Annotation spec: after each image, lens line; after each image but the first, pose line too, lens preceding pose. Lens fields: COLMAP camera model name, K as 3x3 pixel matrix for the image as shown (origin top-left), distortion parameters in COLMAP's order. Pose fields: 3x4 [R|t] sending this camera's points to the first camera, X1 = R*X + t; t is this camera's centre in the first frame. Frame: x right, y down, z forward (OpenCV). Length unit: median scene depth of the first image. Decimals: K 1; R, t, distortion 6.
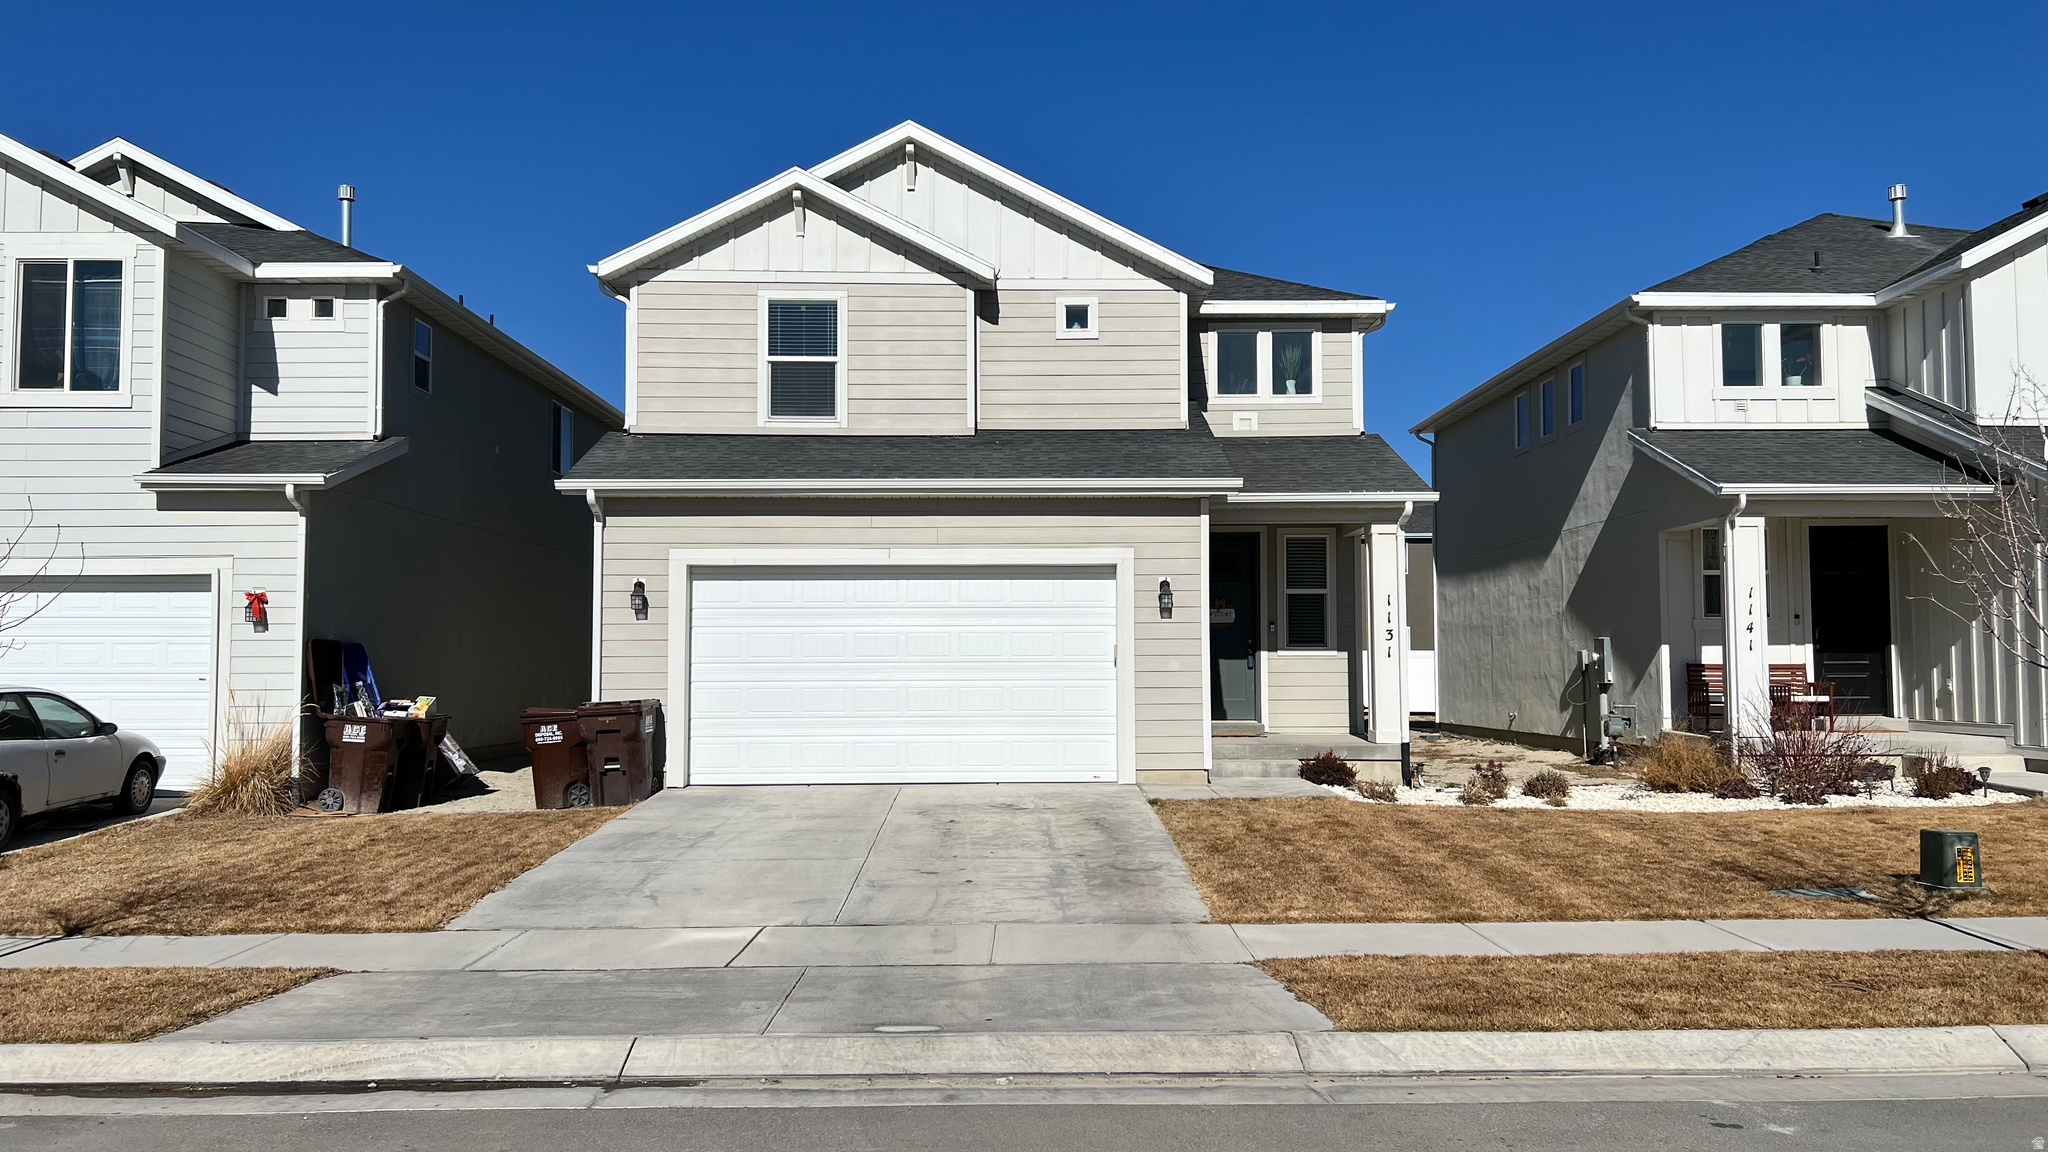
lens RADIAL K [[1521.2, 0, 1029.6], [0, 1521.2, 579.2], [0, 0, 1]] dist [0.084518, -0.119838]
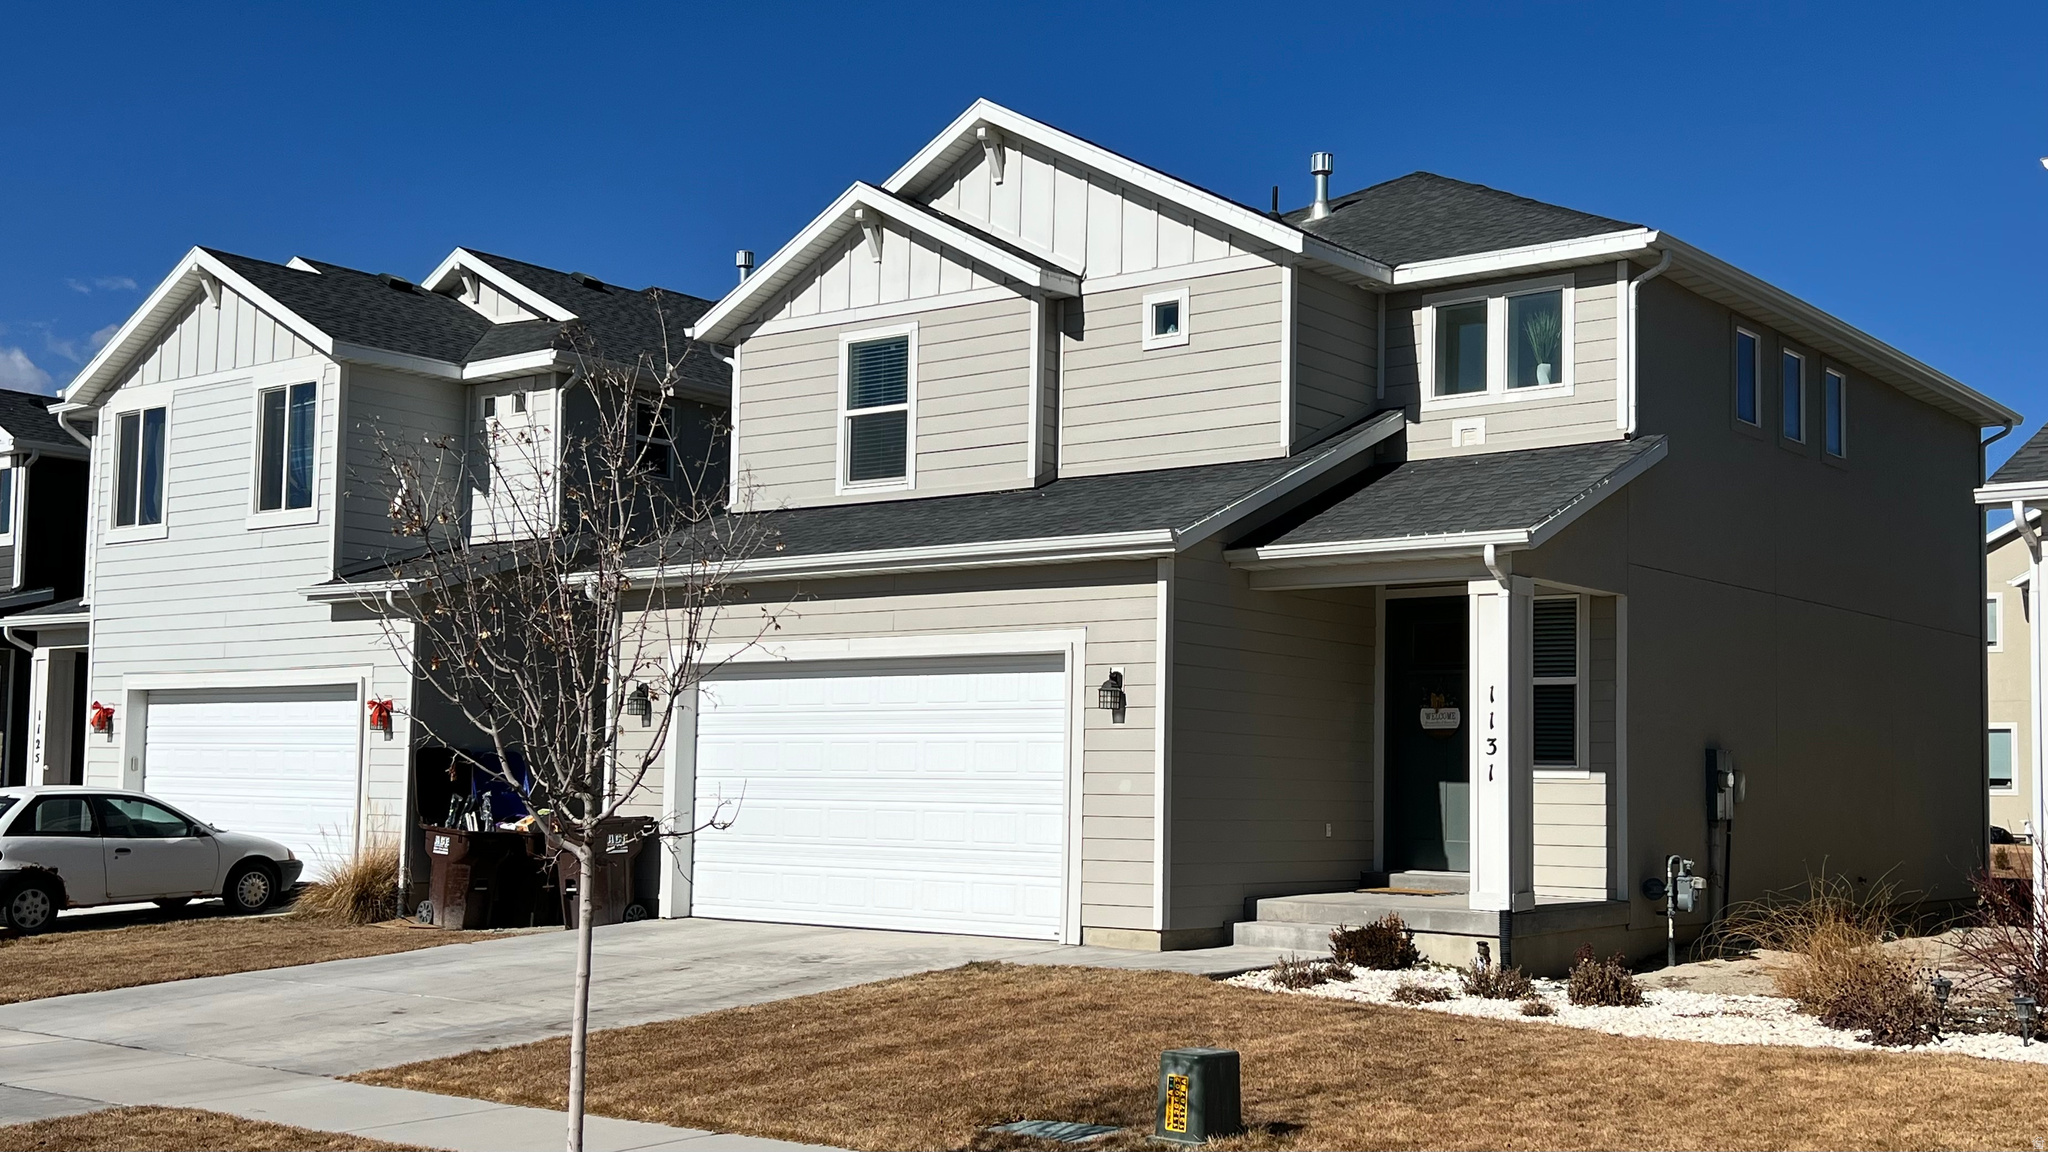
lens RADIAL K [[2230.7, 0, 1062.6], [0, 2230.7, 631.9], [0, 0, 1]] dist [0.138779, -0.217508]
pose [[0.781397, -0.028612, -0.623377, 0.680499], [0.019683, 0.999581, -0.021207, 0.003544], [0.623723, 0.004301, 0.781634, 0.115554]]
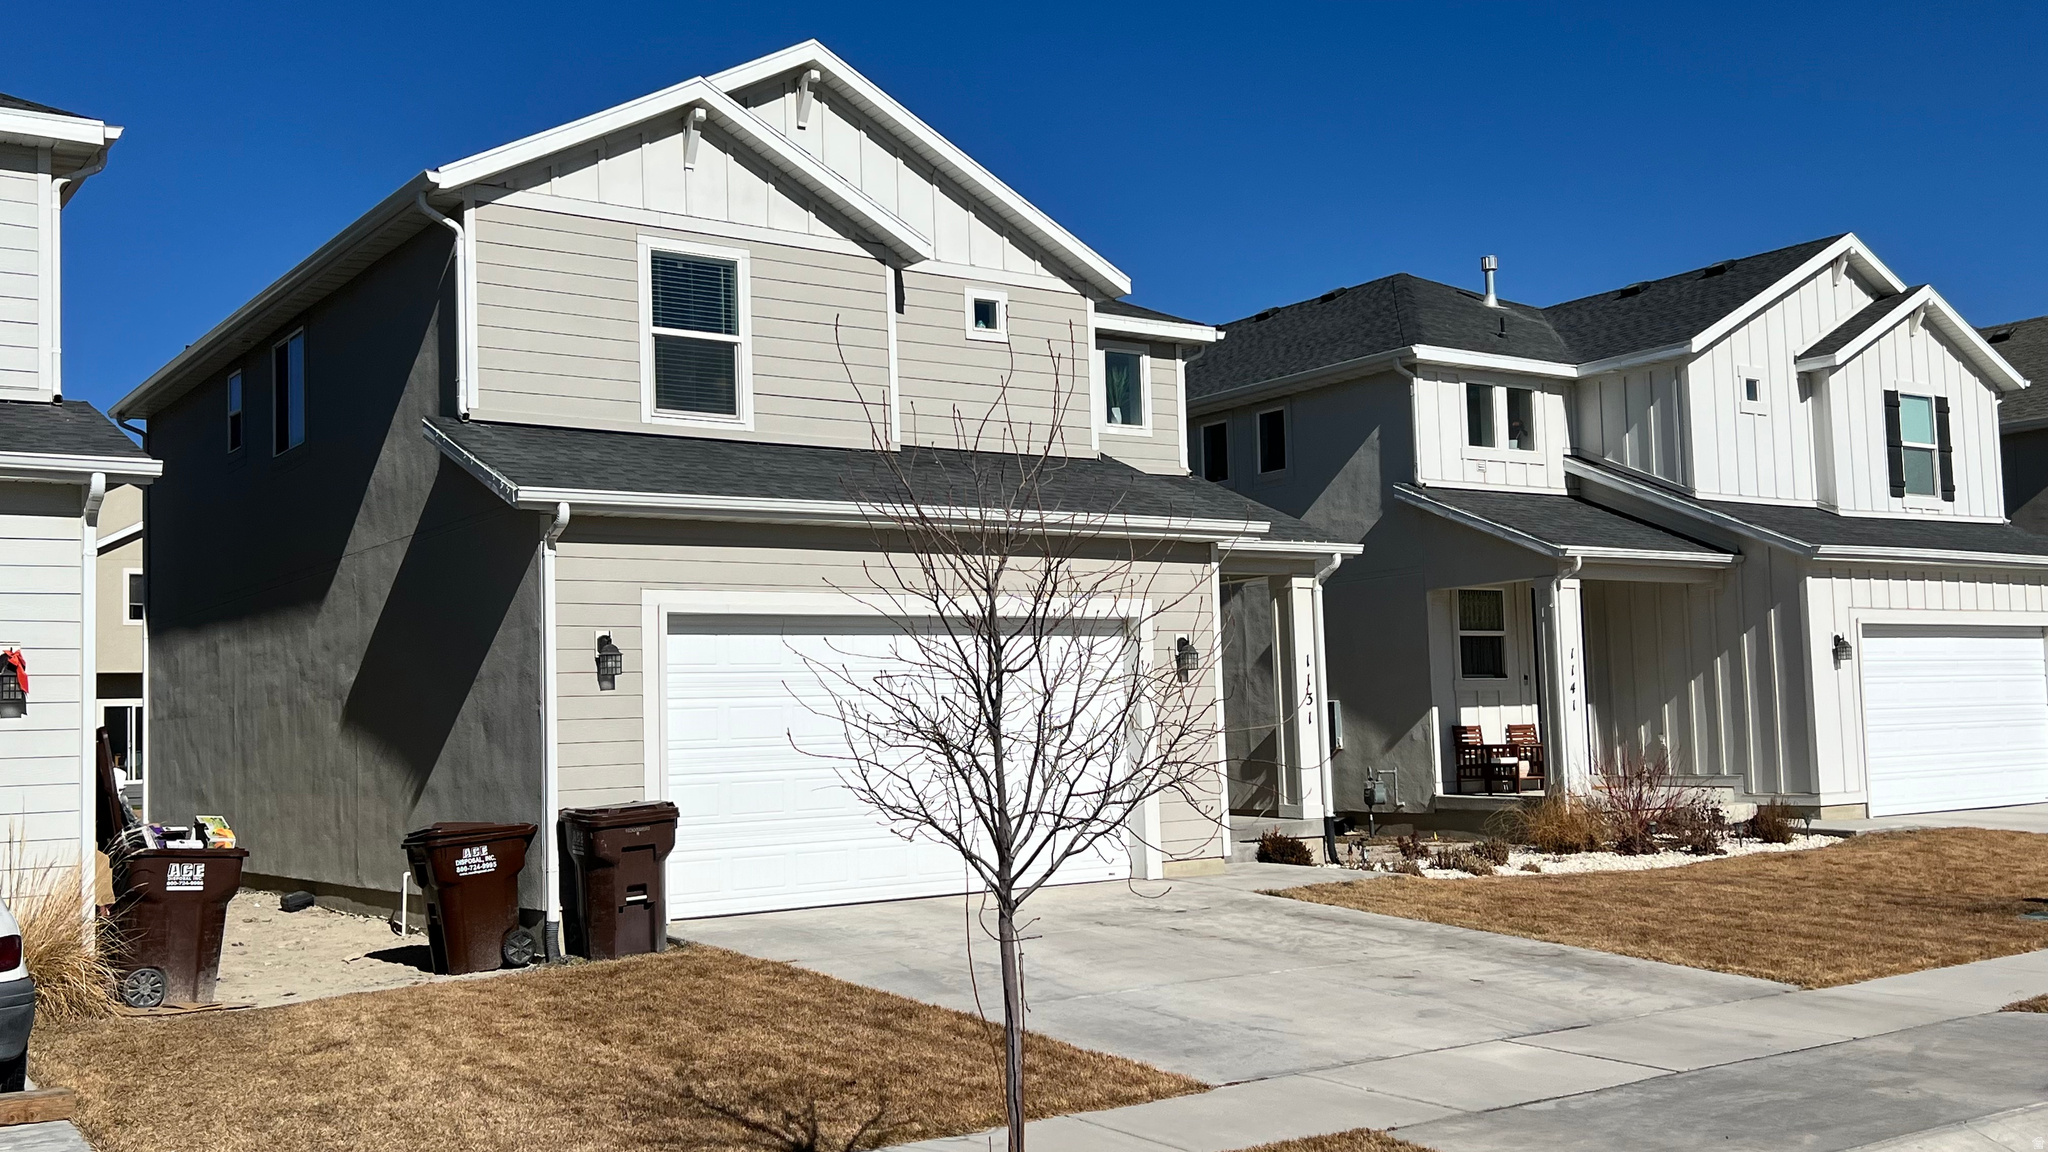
lens RADIAL K [[1971.9, 0, 1024.0], [0, 1971.9, 576.0], [0, 0, 1]] dist [0.104640, -0.176531]
pose [[0.822033, 0.023388, 0.568959, -0.559164], [-0.005322, 0.999428, -0.033395, 0.003319], [-0.569414, 0.024424, 0.821688, 0.125272]]
